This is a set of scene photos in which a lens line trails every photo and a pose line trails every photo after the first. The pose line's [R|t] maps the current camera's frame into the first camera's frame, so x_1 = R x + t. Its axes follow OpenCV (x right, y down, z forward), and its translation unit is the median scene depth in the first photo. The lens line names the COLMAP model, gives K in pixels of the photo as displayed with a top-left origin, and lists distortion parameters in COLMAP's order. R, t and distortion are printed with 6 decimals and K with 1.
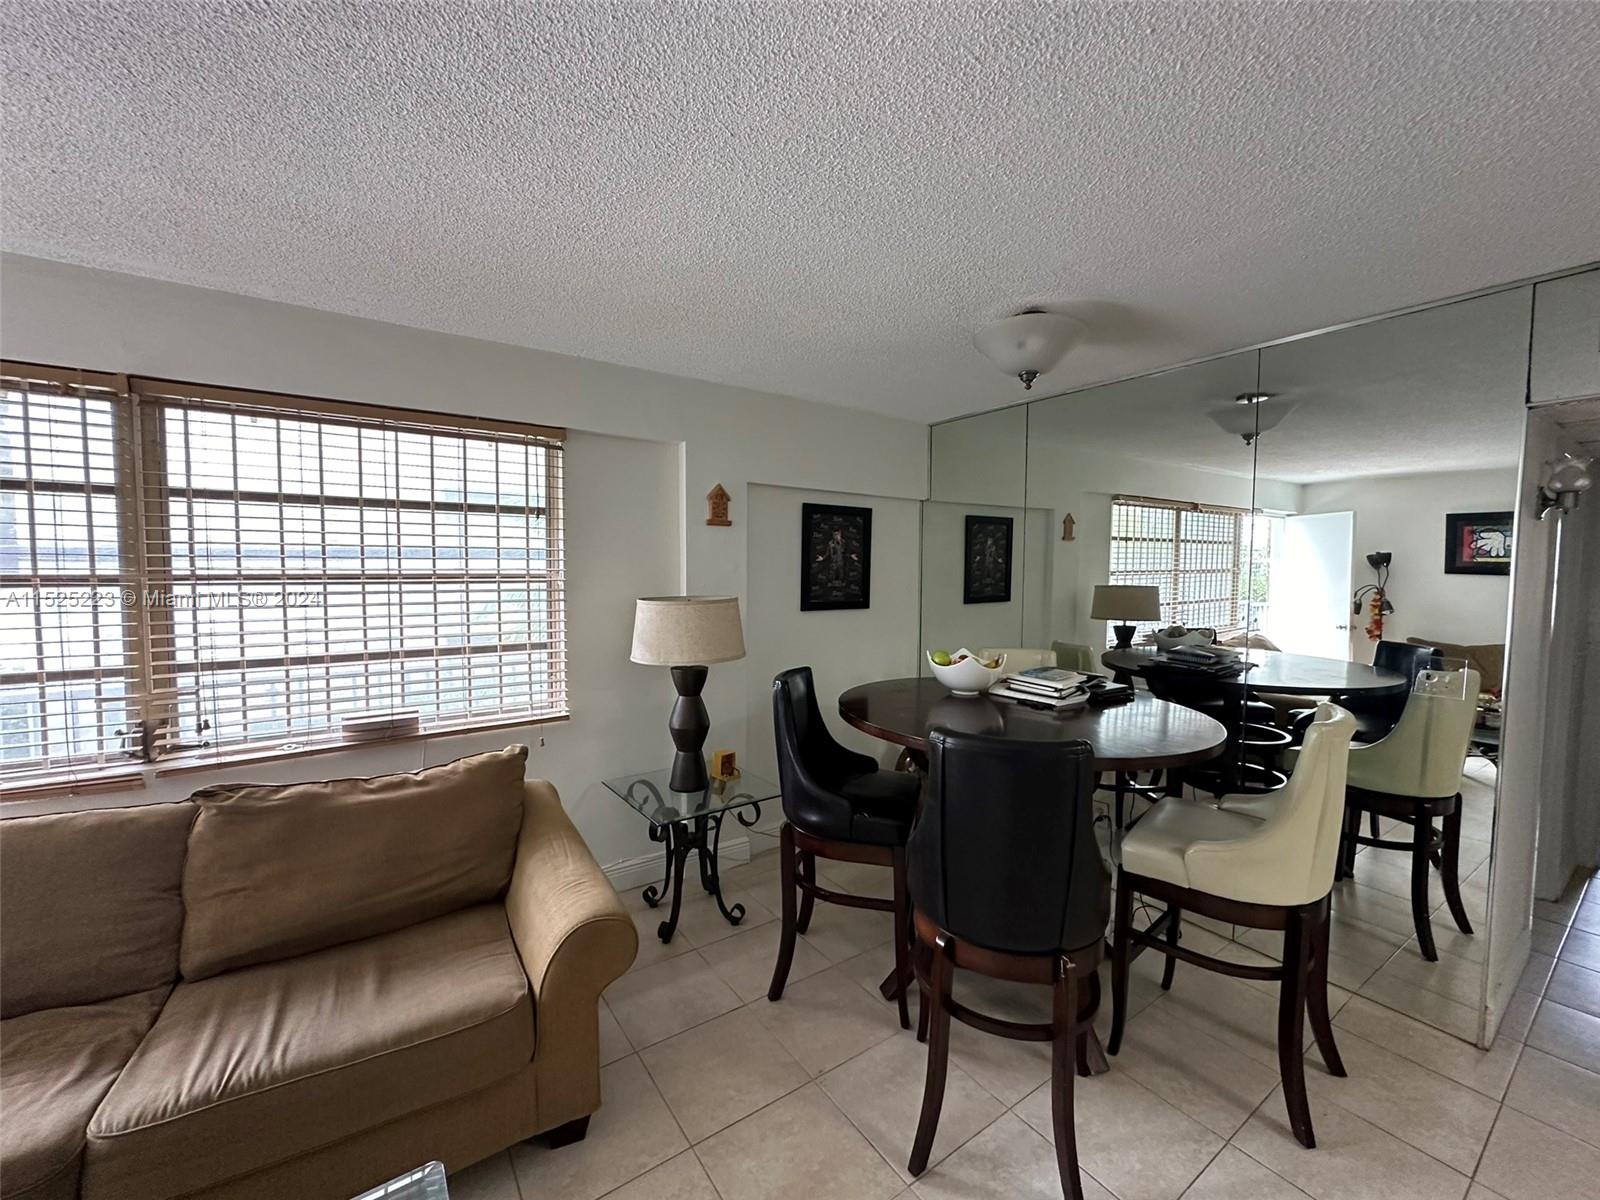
lens RADIAL K [[627.7, 0, 800.0], [0, 627.7, 600.0], [0, 0, 1]] dist [-0.000624, -0.000020]
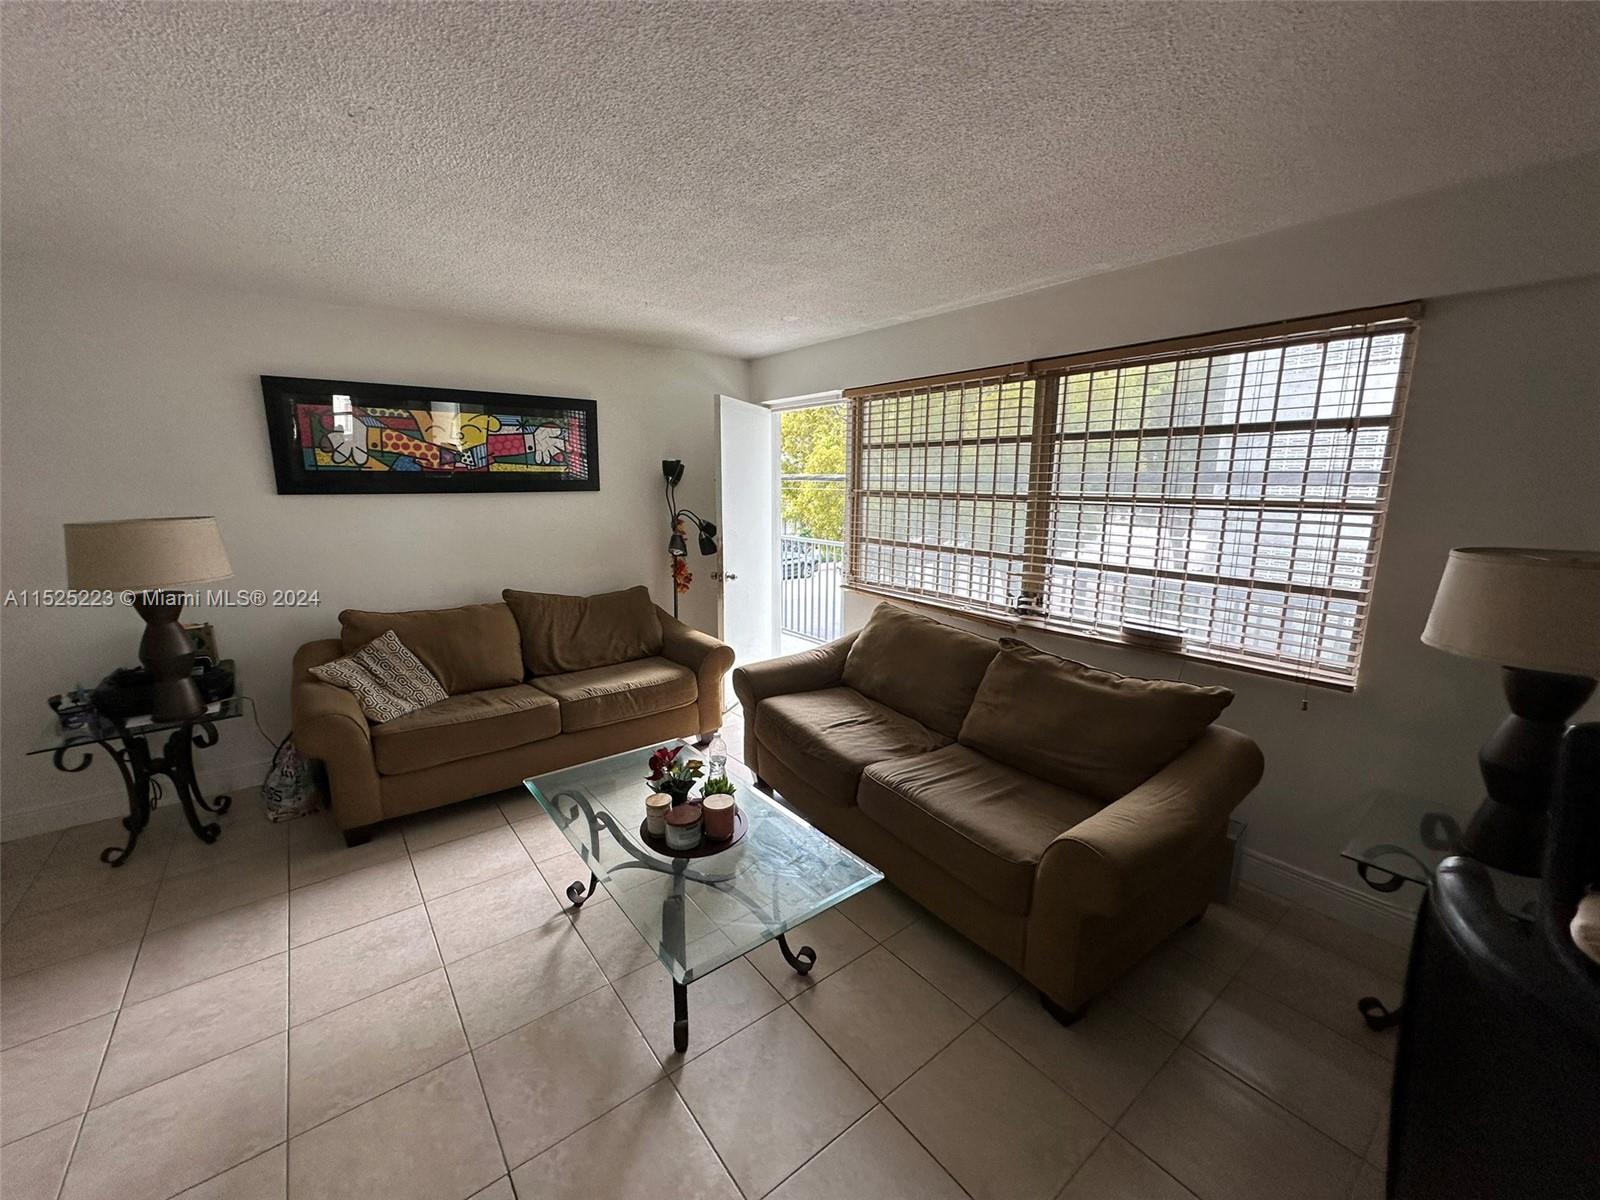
lens RADIAL K [[657.4, 0, 800.0], [0, 657.4, 600.0], [0, 0, 1]] dist [-0.000815, -0.000041]
pose [[0.050597, 0.170096, -0.984128, 0.501107], [-0.068311, 0.983671, 0.166505, -0.017053], [0.996380, 0.058802, 0.061390, 0.351996]]
